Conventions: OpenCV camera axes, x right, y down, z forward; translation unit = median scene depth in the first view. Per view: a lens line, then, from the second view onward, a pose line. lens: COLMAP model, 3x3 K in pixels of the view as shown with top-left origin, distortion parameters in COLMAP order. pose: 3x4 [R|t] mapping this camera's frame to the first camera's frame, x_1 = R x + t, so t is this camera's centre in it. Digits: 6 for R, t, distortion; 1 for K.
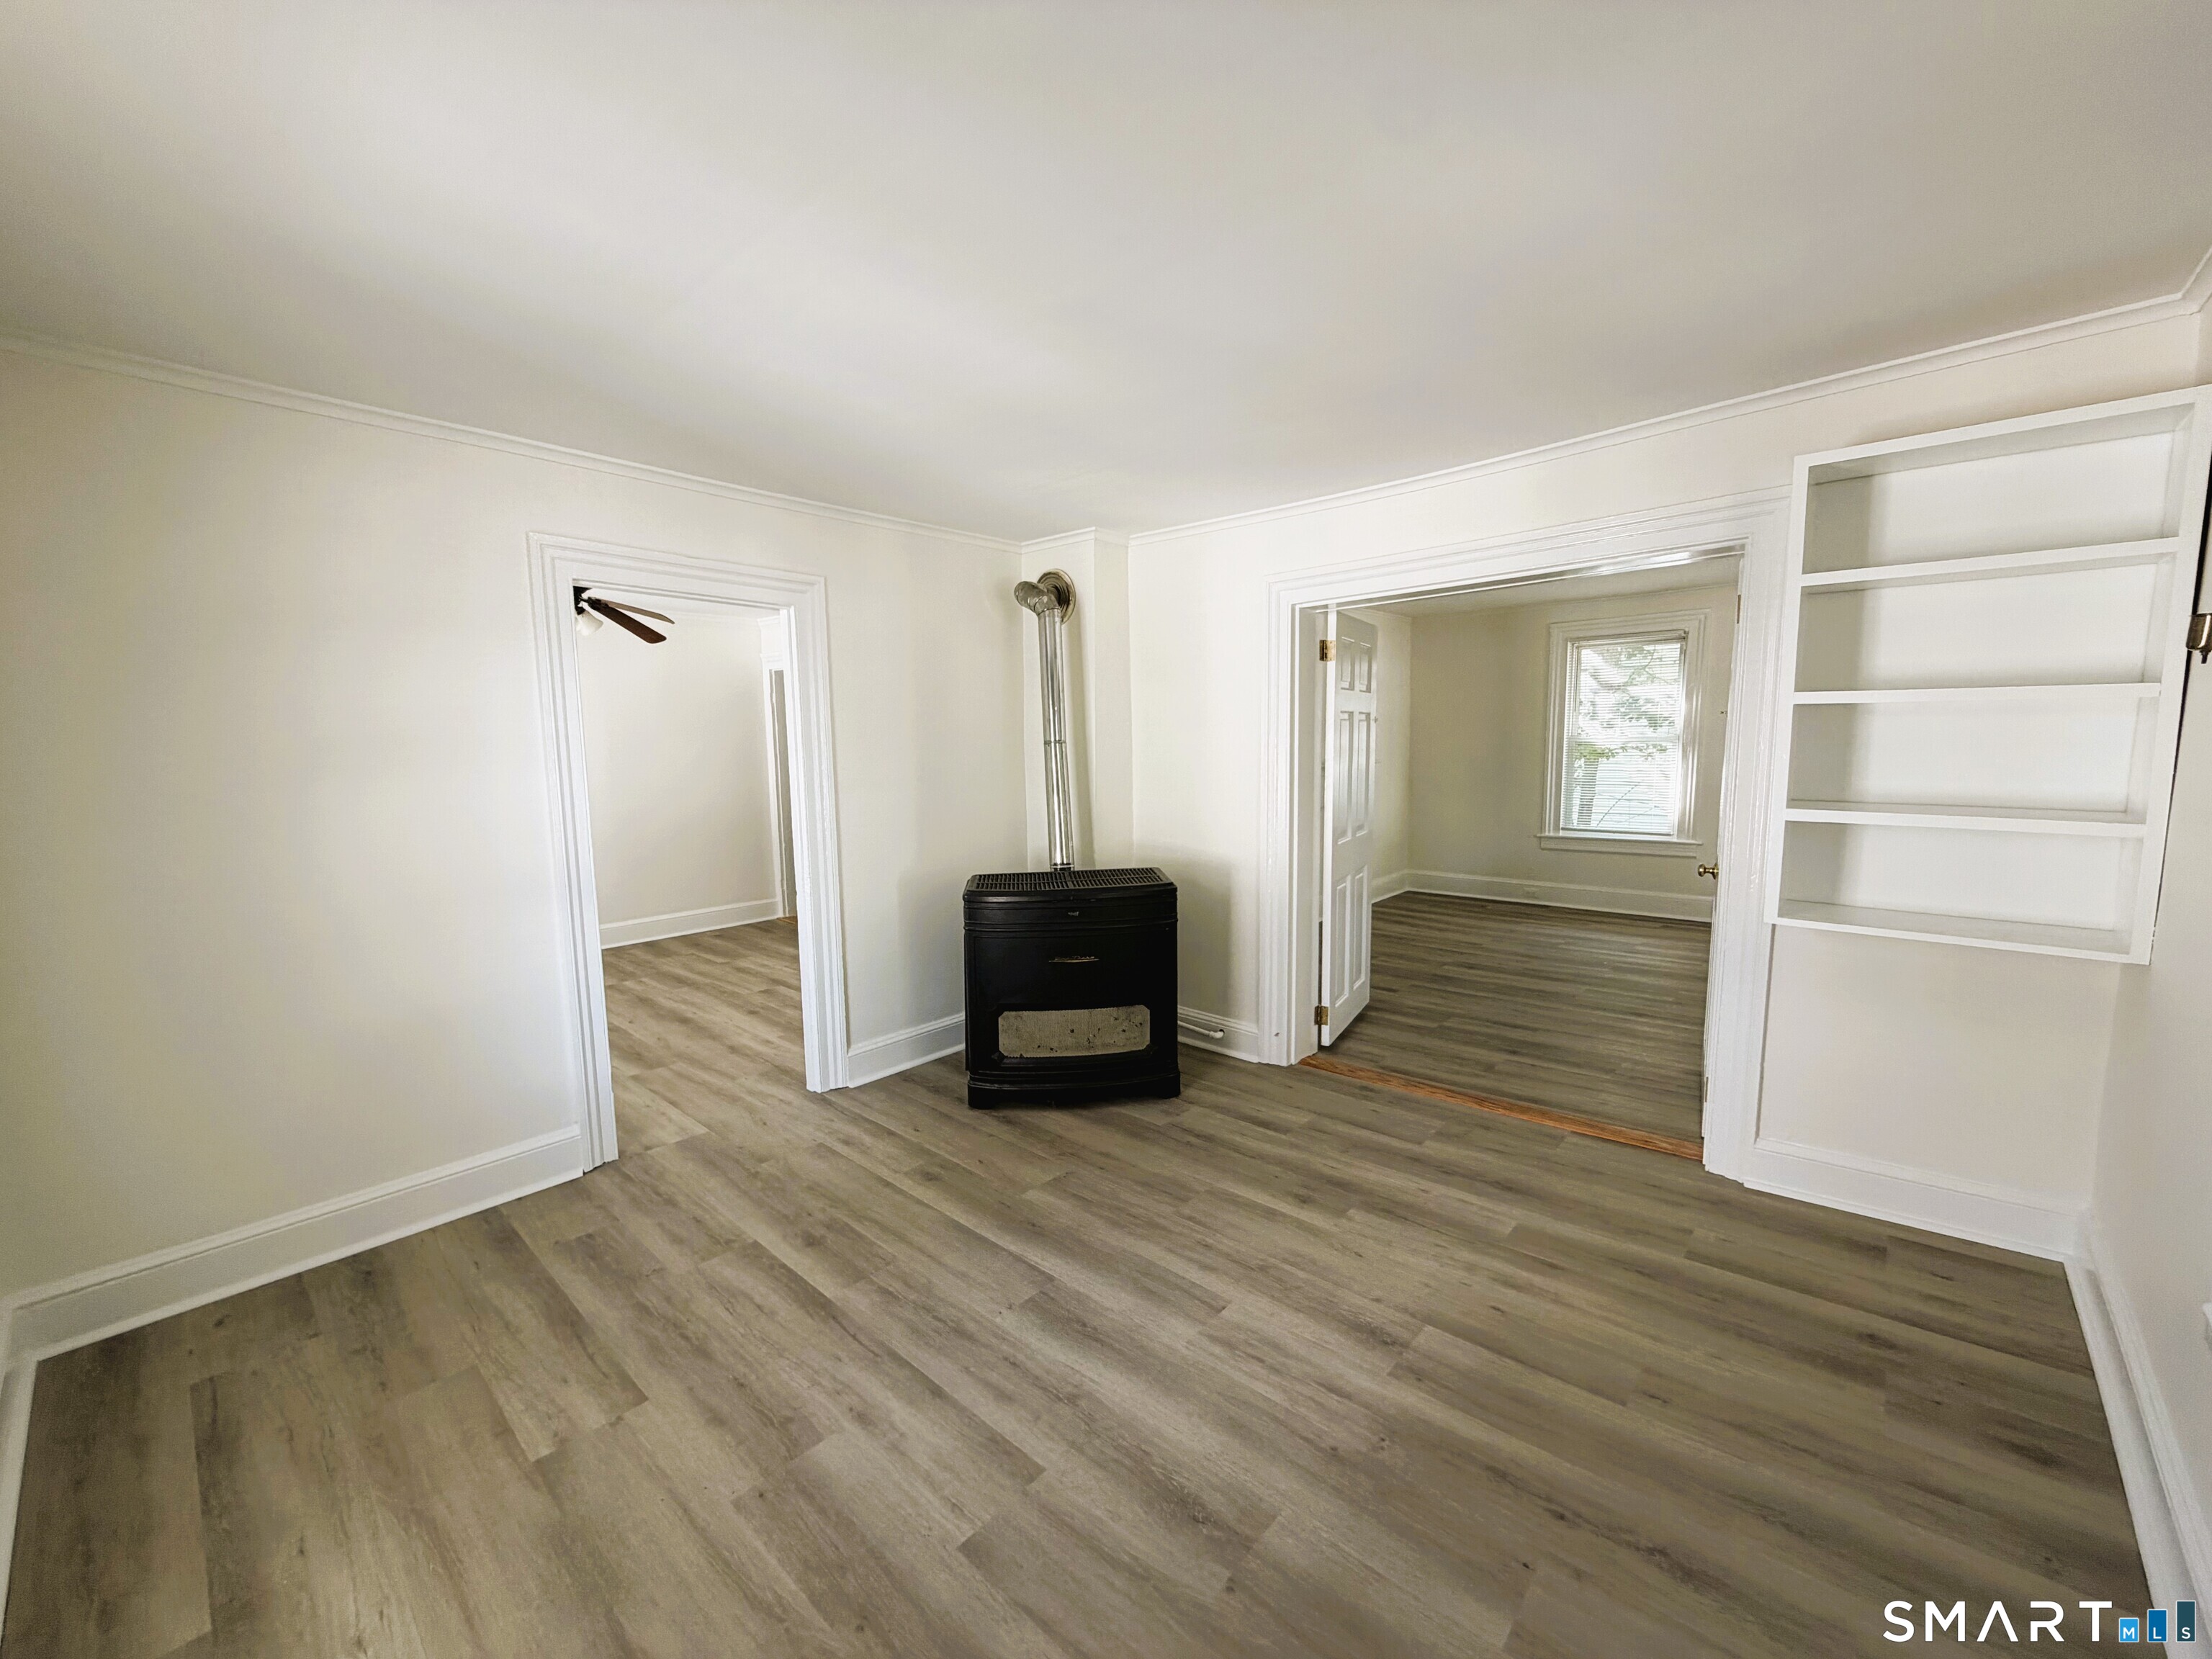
lens RADIAL K [[879.9, 0, 1106.0], [0, 879.9, 832.5], [0, 0, 1]] dist [0.002414, 0.000765]
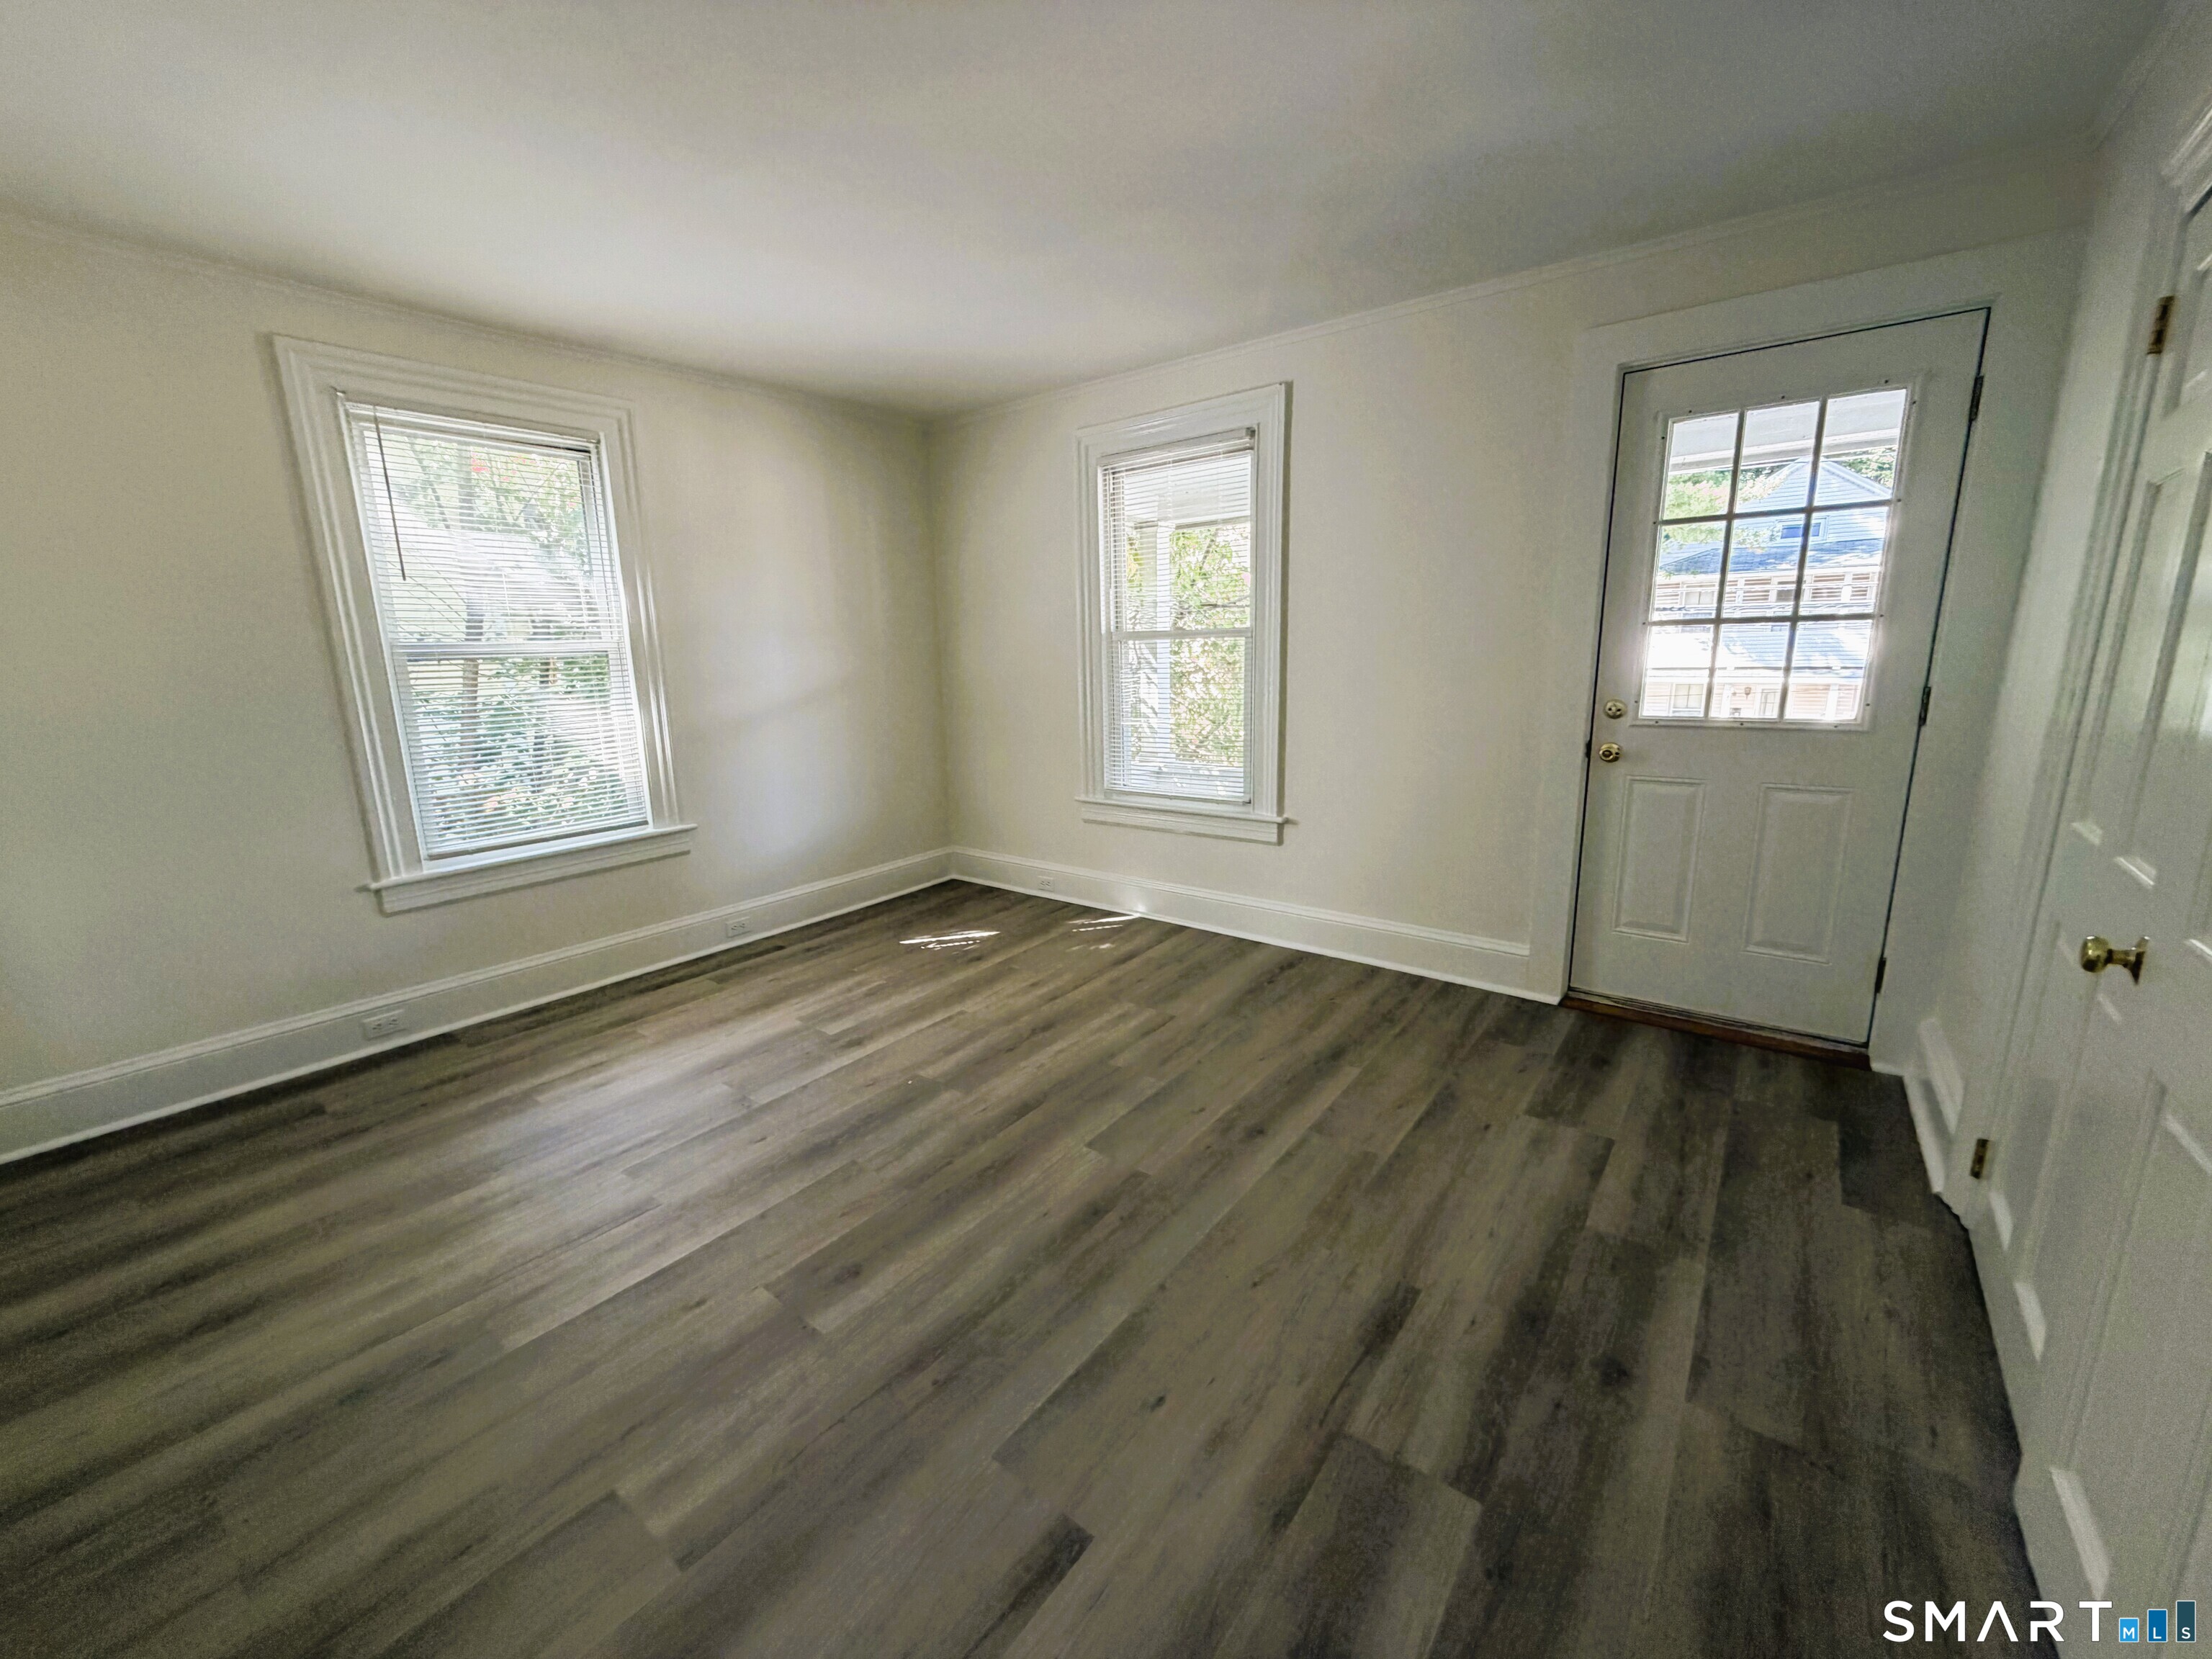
lens RADIAL K [[879.9, 0, 1093.9], [0, 879.9, 831.4], [0, 0, 1]] dist [0.002414, 0.000765]
pose [[-0.067465, -0.196064, 0.978267, 0.132345], [0.135959, 0.969548, 0.203693, -0.108906], [-0.988415, 0.146746, -0.038754, 1.237105]]
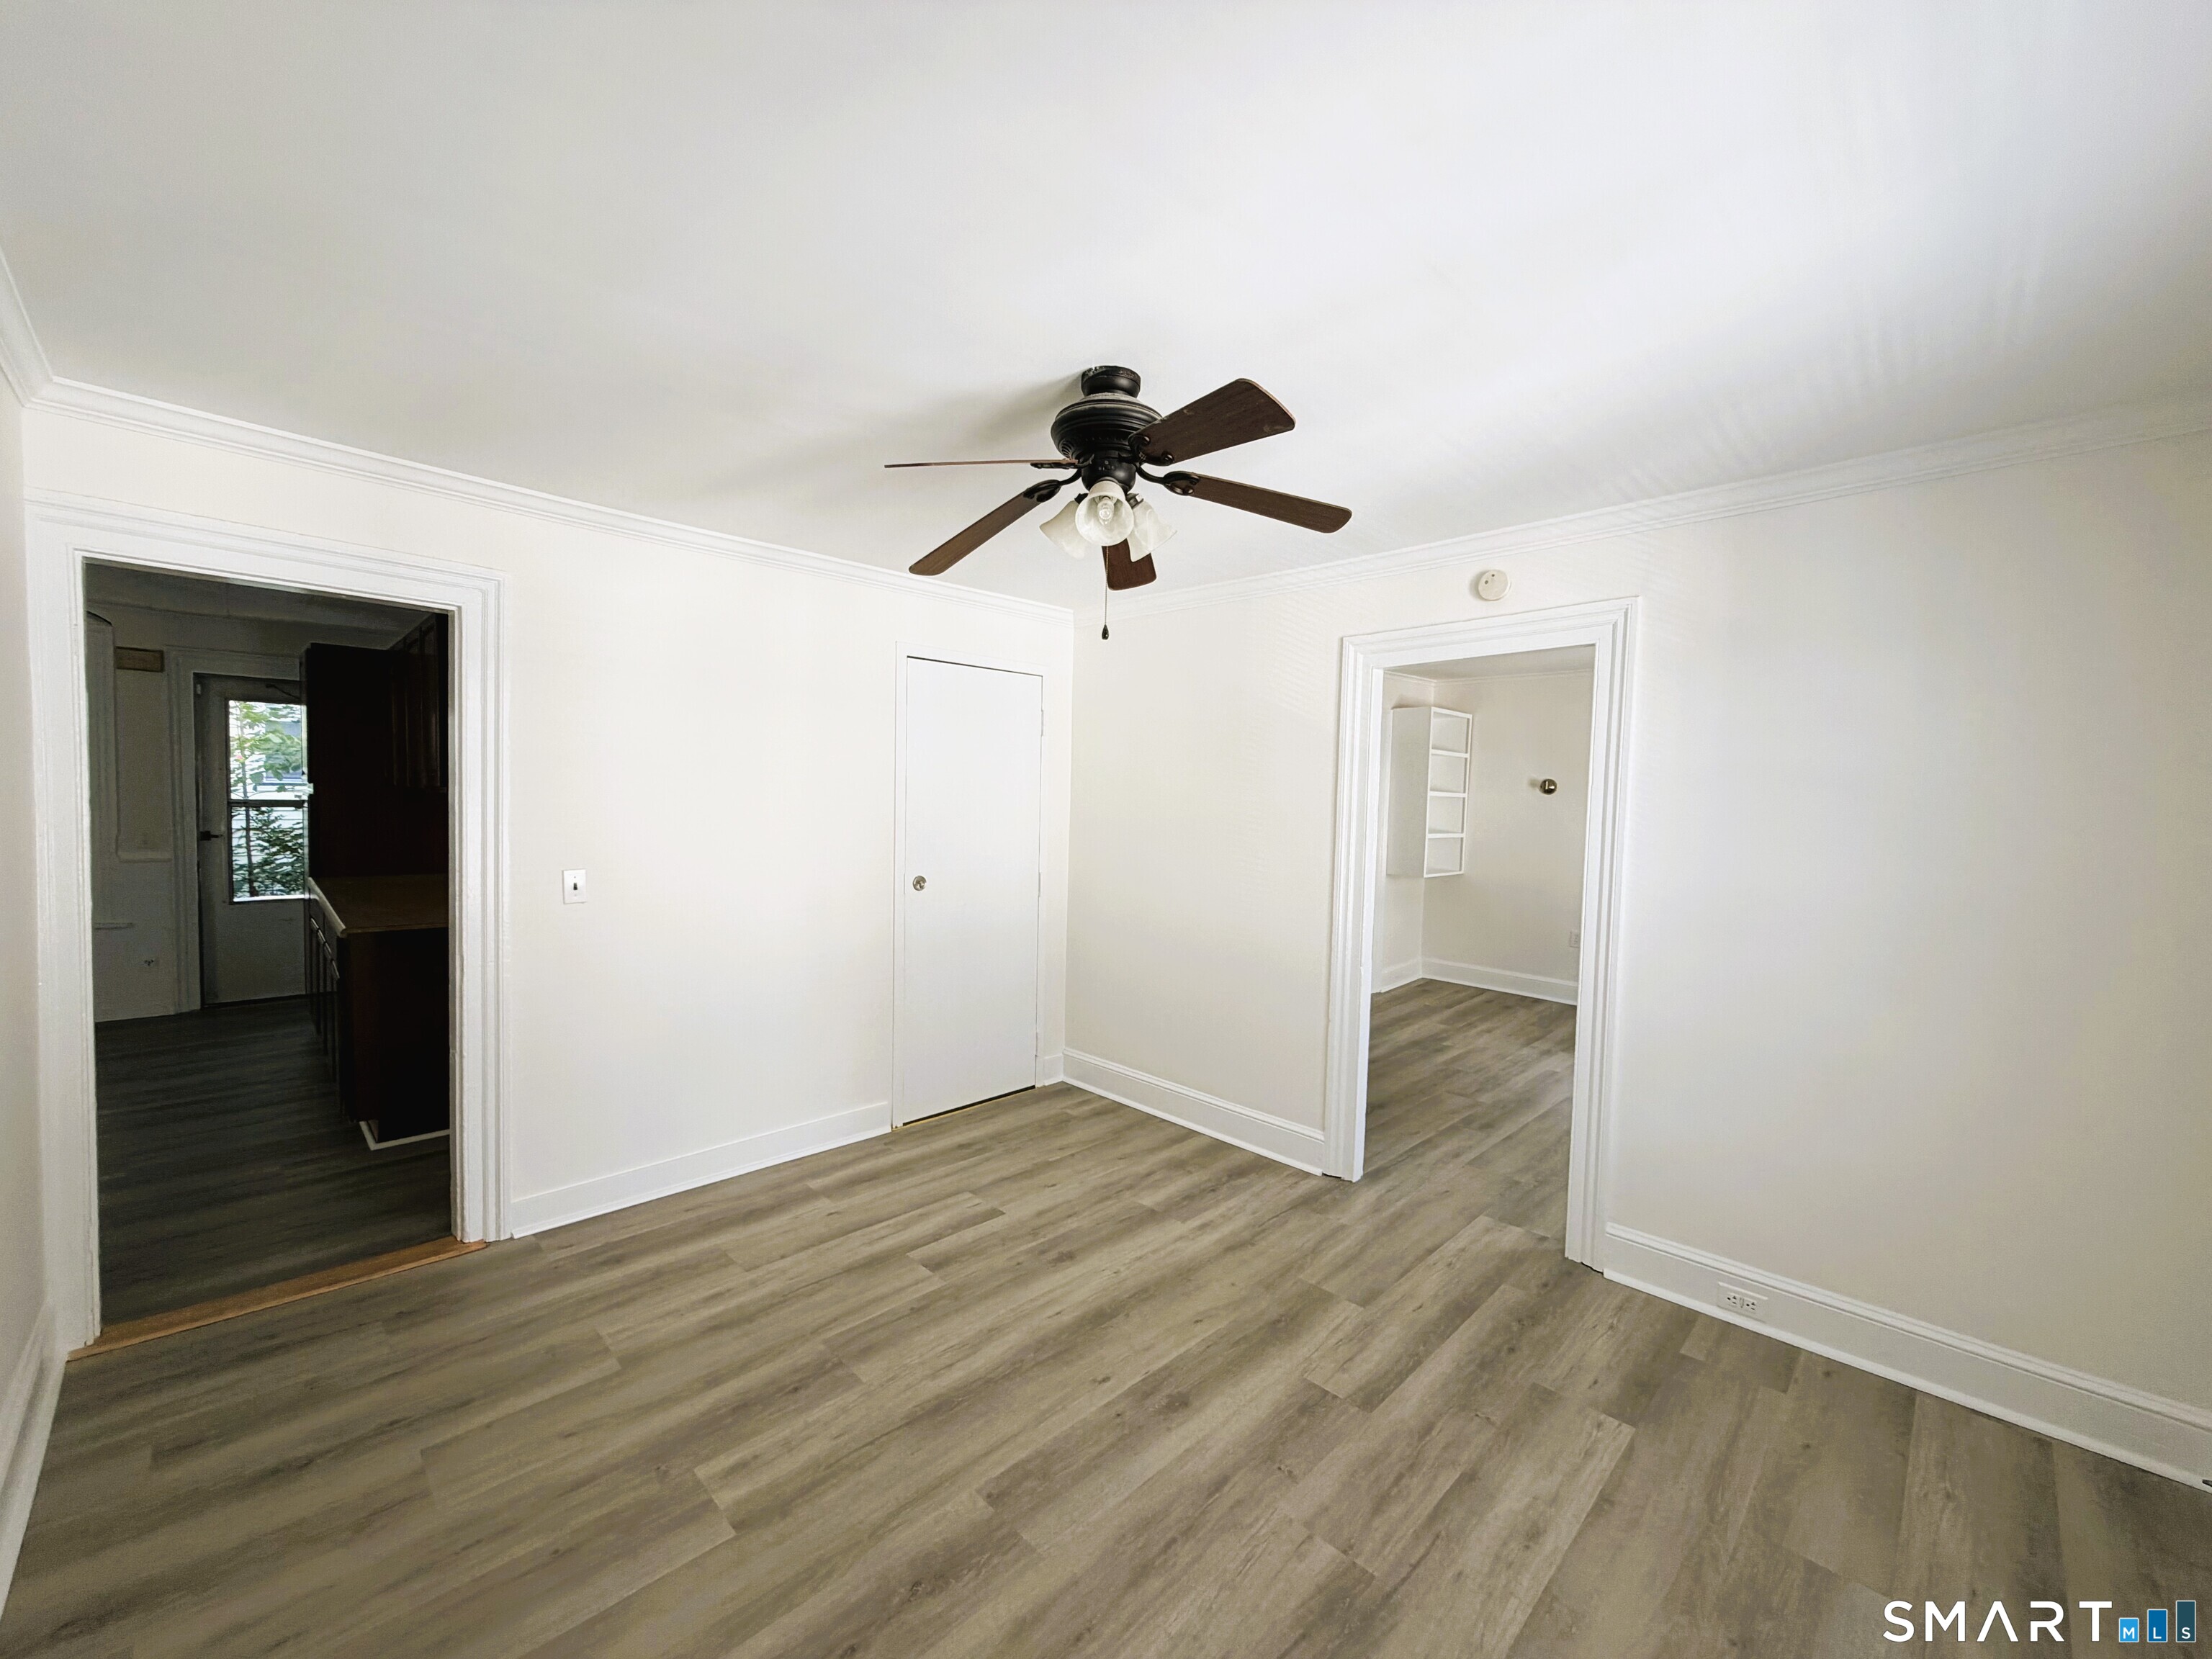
lens RADIAL K [[879.9, 0, 1099.9], [0, 879.9, 842.3], [0, 0, 1]] dist [0.002414, 0.000765]
pose [[0.049217, -0.037681, 0.998077, -1.171063], [0.085824, 0.995752, 0.033361, -0.106218], [-0.995094, 0.084017, 0.052242, 1.108939]]
